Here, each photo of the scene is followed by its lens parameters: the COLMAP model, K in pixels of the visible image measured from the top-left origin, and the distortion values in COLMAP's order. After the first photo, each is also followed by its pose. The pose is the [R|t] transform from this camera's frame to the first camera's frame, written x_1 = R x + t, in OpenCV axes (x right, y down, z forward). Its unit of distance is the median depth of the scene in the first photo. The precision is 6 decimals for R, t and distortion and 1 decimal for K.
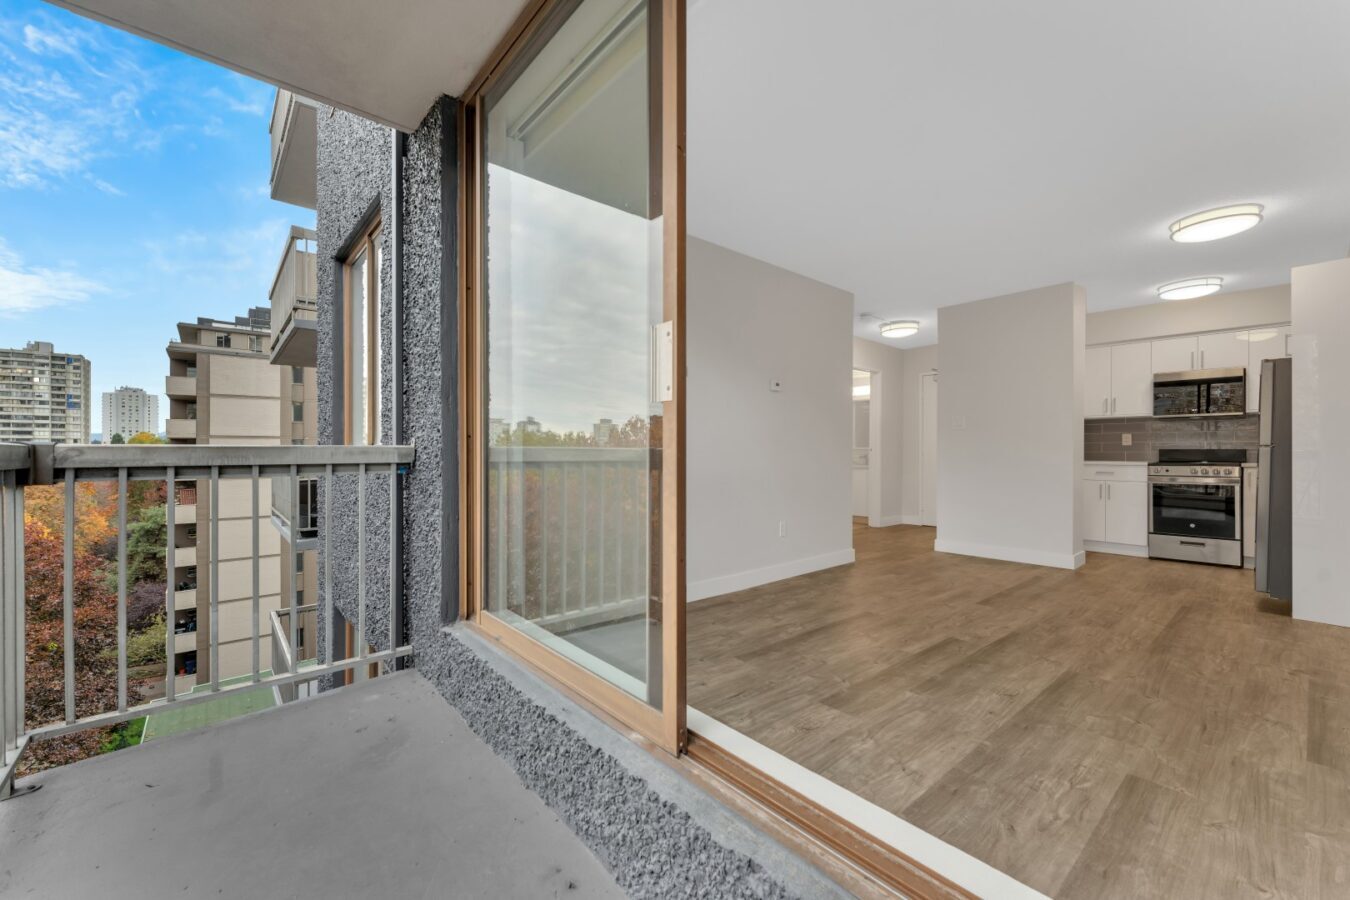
lens RADIAL K [[538.2, 0, 672.1], [0, 538.2, 451.4], [0, 0, 1]] dist [0.001237, 0.000218]
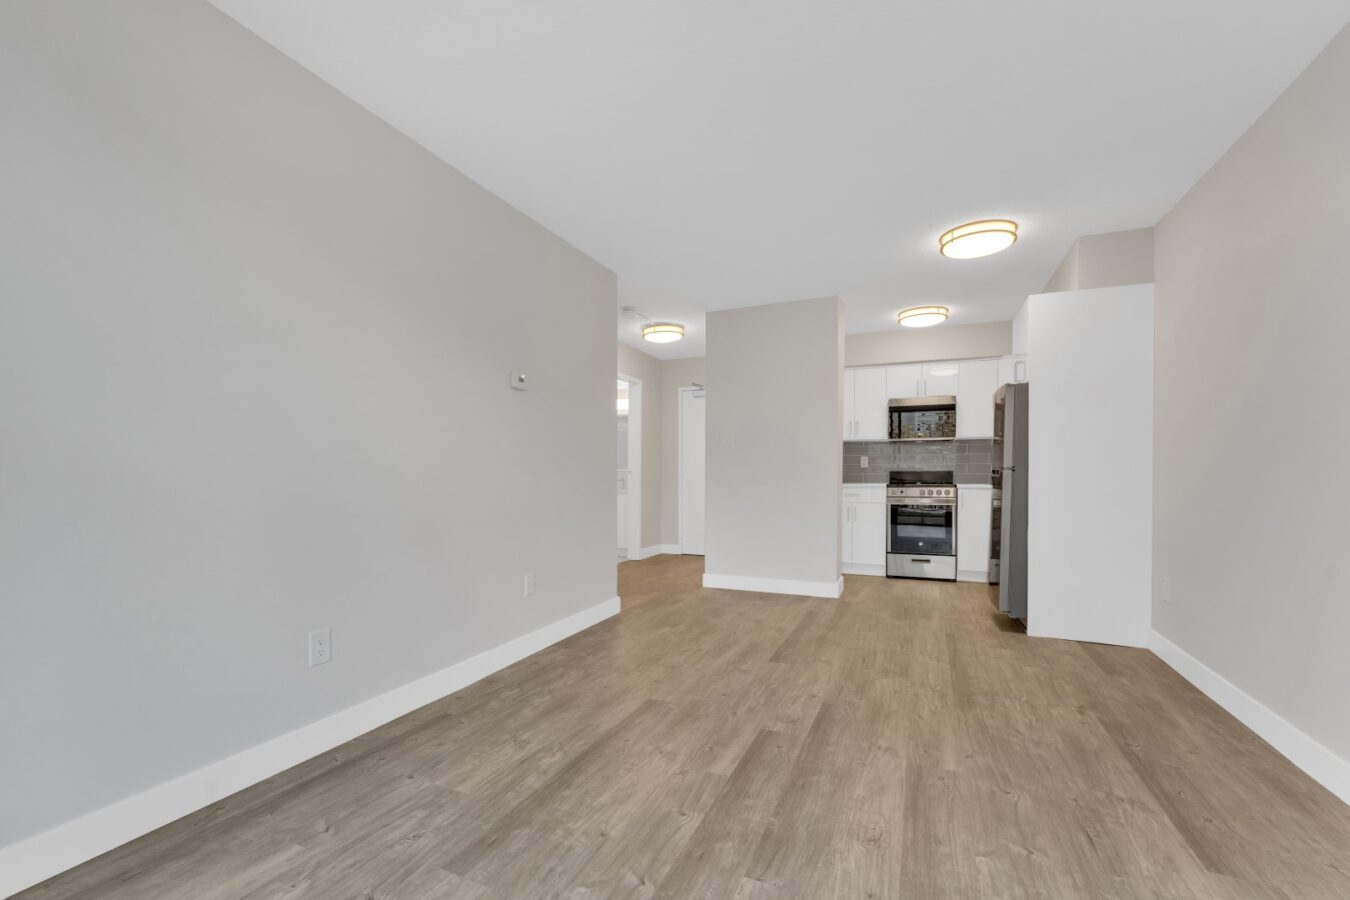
lens RADIAL K [[565.8, 0, 668.2], [0, 565.8, 473.2], [0, 0, 1]] dist [-0.002559, -0.000055]
pose [[0.900930, -0.001717, 0.433961, 0.053331], [0.001149, 0.999998, 0.001571, -0.003683], [-0.433963, -0.000917, 0.900930, 0.282635]]
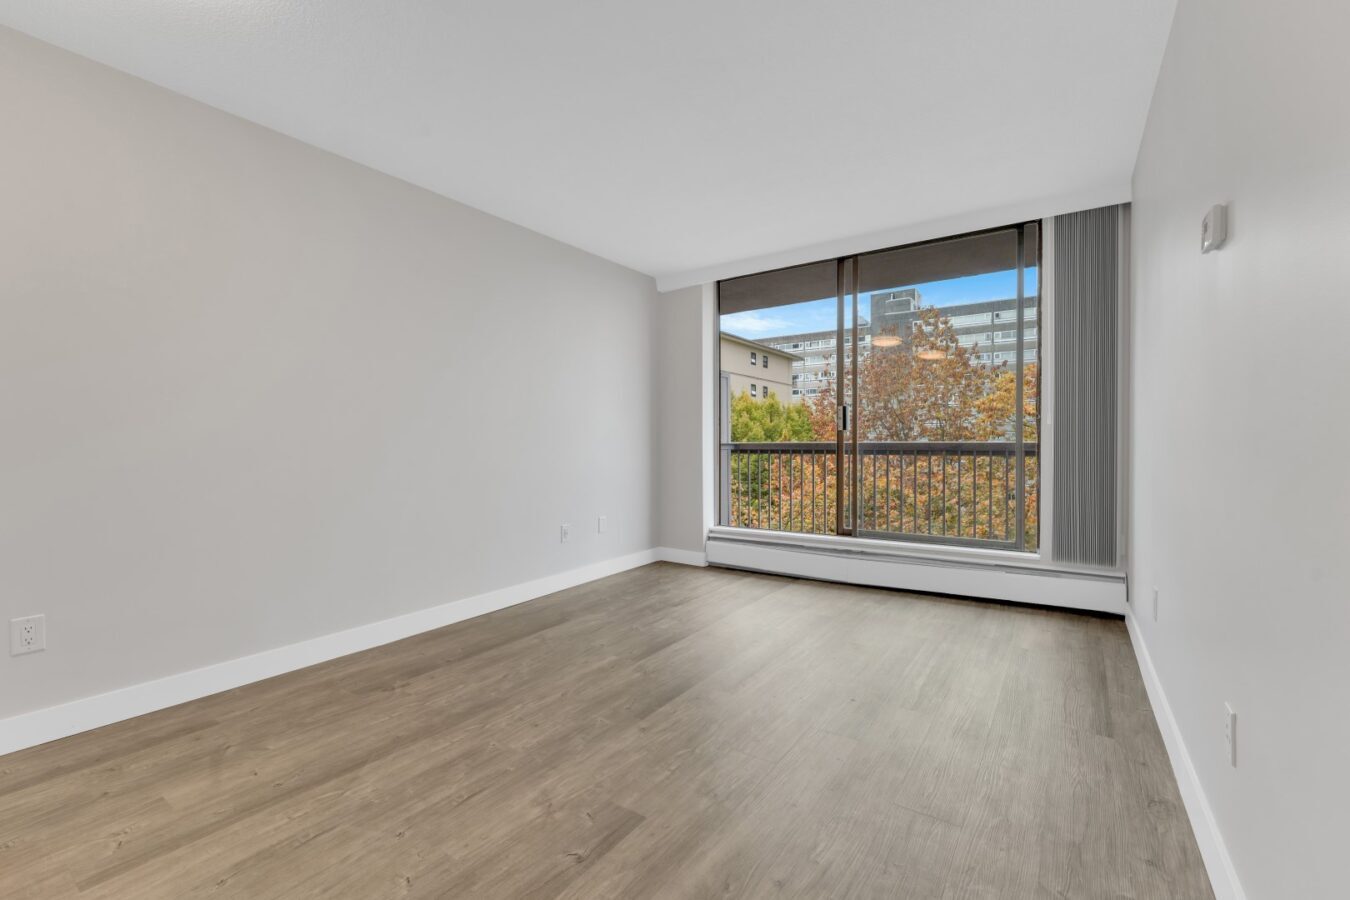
lens RADIAL K [[571.0, 0, 675.0], [0, 571.0, 450.0], [0, 0, 1]] dist [0.000578, 0.000070]
pose [[-0.965909, 0.006132, -0.258811, 0.627490], [0.003230, 0.999927, 0.011635, -0.004865], [0.258863, 0.010402, -0.965858, 1.369034]]
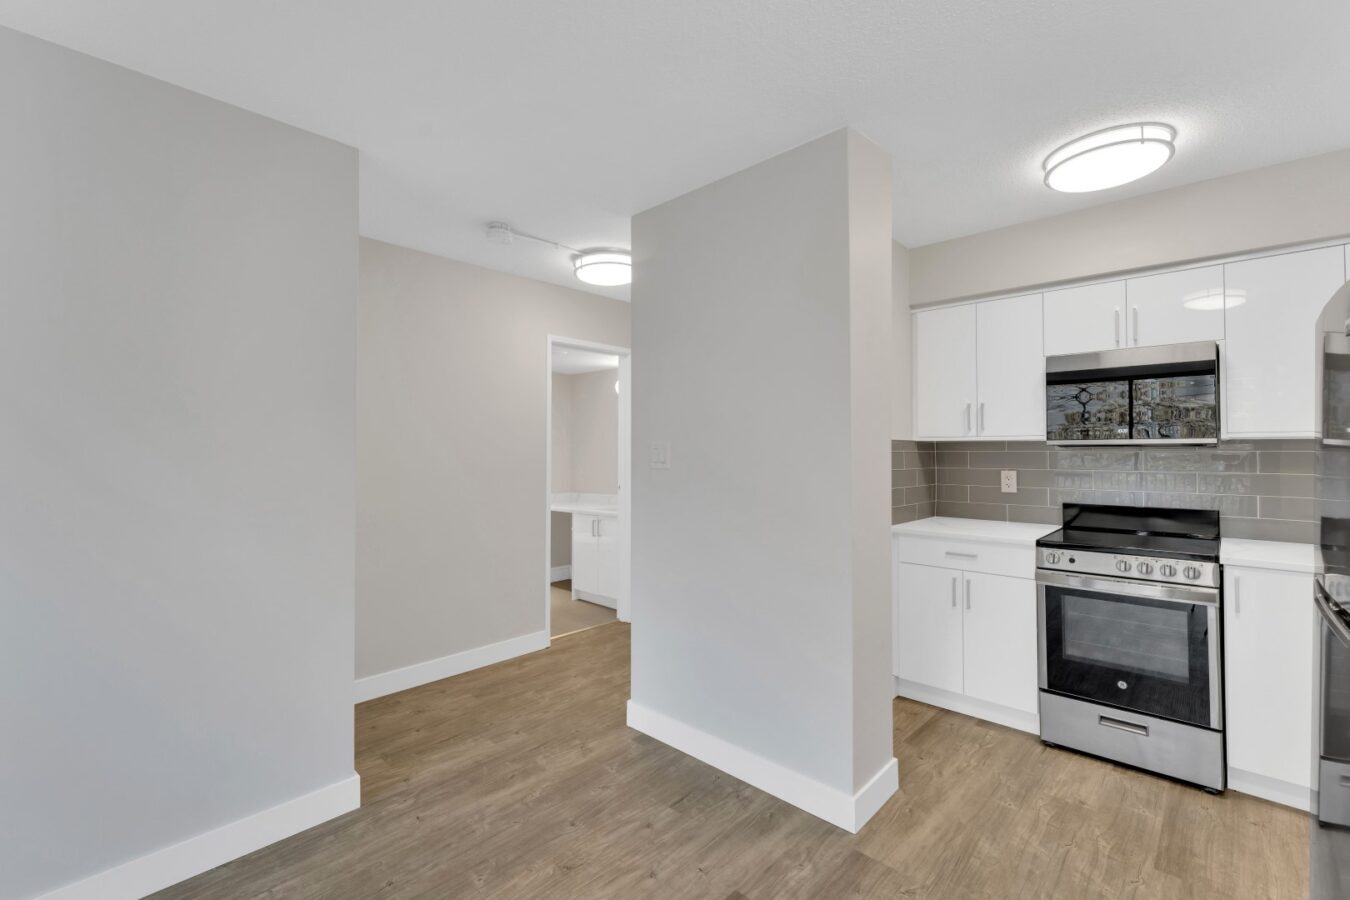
lens RADIAL K [[588.6, 0, 671.7], [0, 588.6, 438.1], [0, 0, 1]] dist [0.000230, 0.000116]
pose [[0.993714, 0.001700, 0.111932, 0.682203], [0.000842, 0.999743, -0.022659, -0.079016], [-0.111942, 0.022611, 0.993457, 0.698734]]
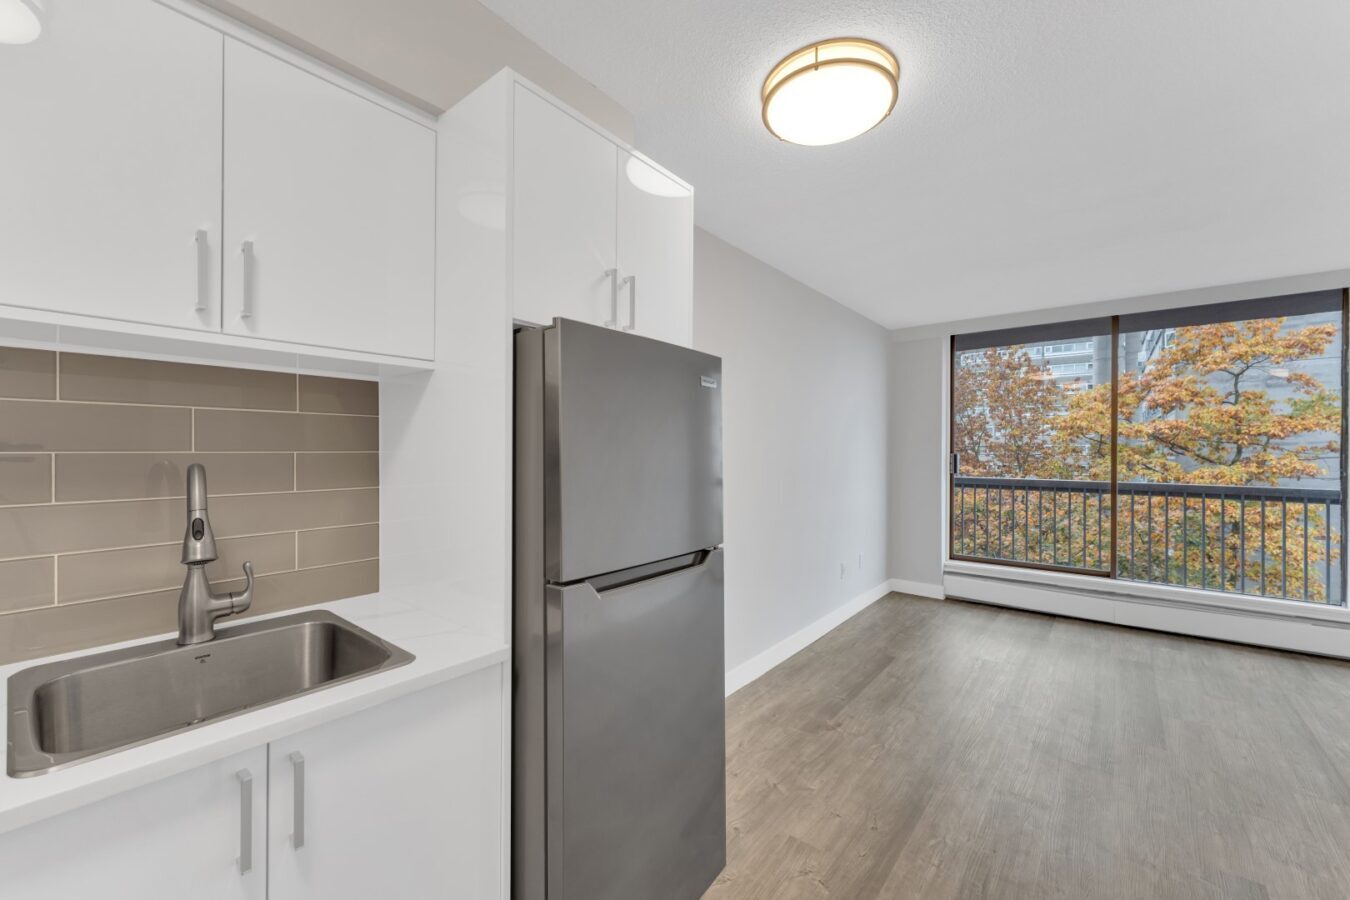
lens RADIAL K [[535.9, 0, 675.0], [0, 535.9, 450.0], [0, 0, 1]] dist [-0.002801, -0.000155]
pose [[-0.983149, -0.006022, -0.182708, 1.093796], [-0.006100, 0.999981, -0.000134, -0.080846], [0.182706, 0.000983, -0.983167, 1.297876]]
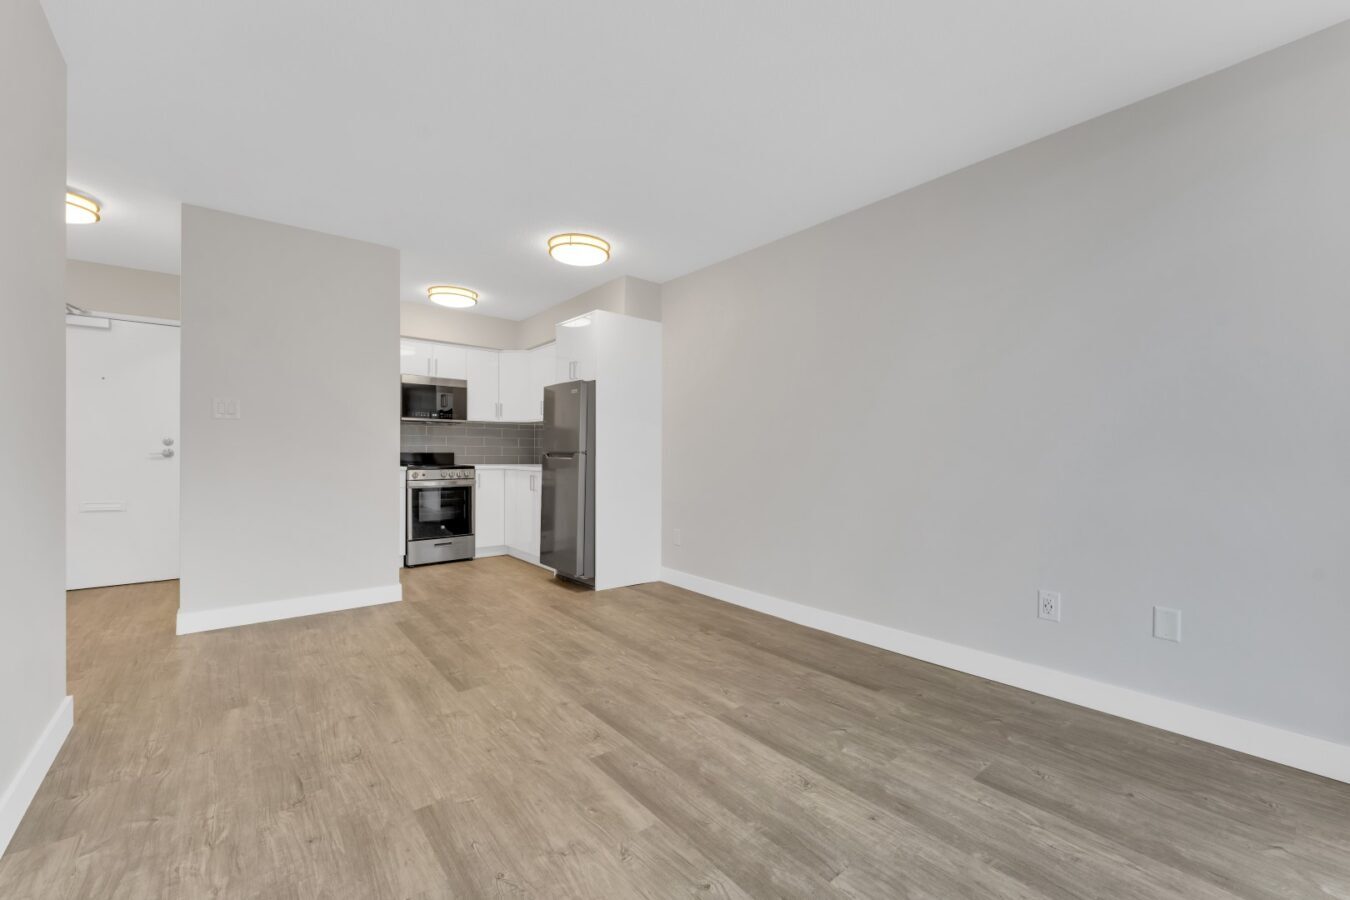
lens RADIAL K [[545.3, 0, 673.3], [0, 545.3, 454.7], [0, 0, 1]] dist [-0.002637, -0.000031]
pose [[0.015481, -0.002886, 0.999876, -0.090233], [-0.007161, 0.999970, 0.002997, -0.009644], [-0.999855, -0.007206, 0.015460, 0.701480]]
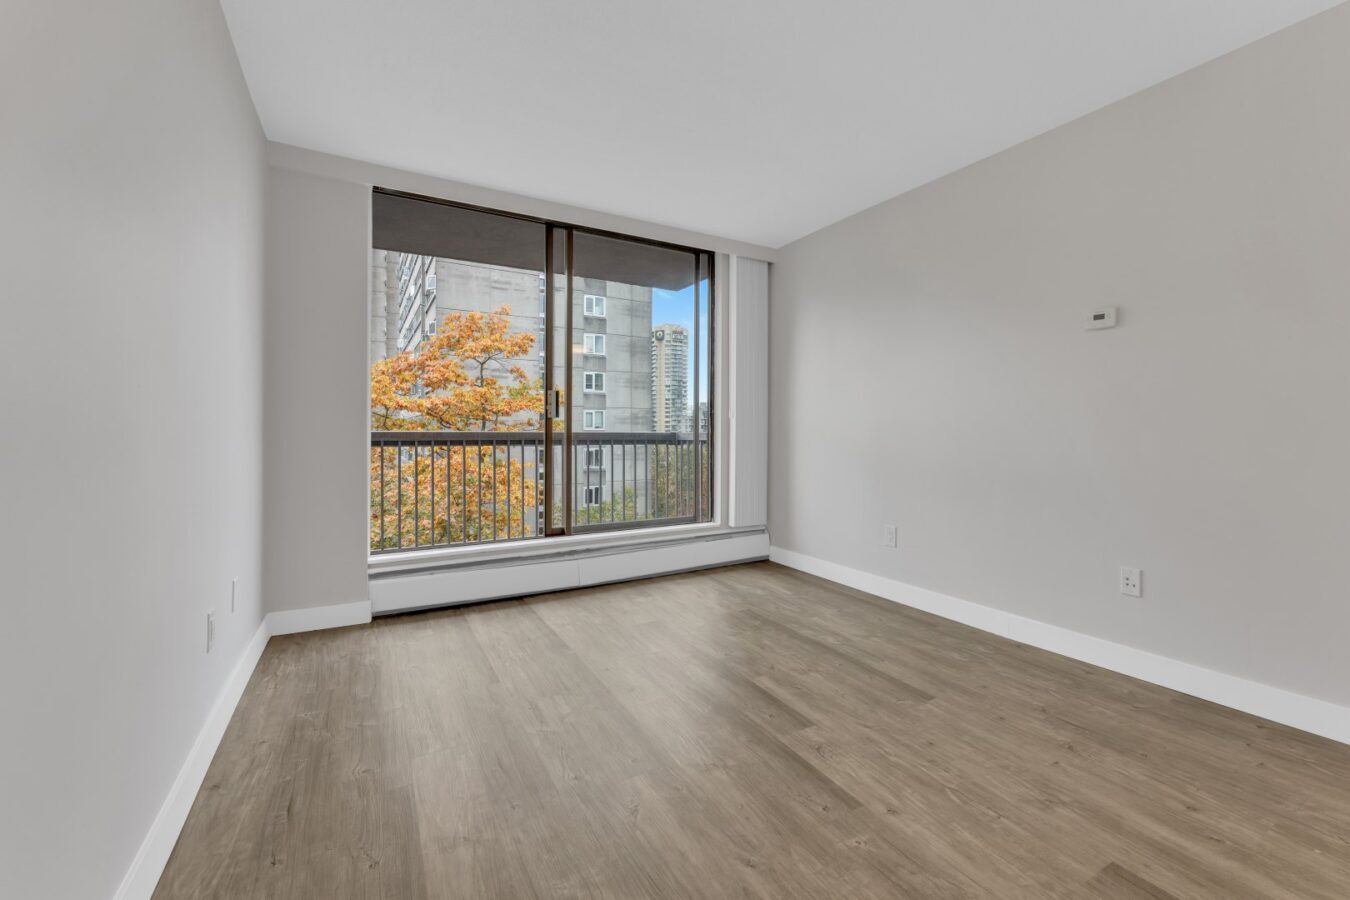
lens RADIAL K [[557.7, 0, 681.7], [0, 557.7, 434.1], [0, 0, 1]] dist [0.002497, 0.000090]
pose [[-0.181991, 0.000464, -0.983300, 0.941402], [-0.001535, 0.999999, 0.000756, -0.001723], [0.983299, 0.001647, -0.181990, 0.753711]]
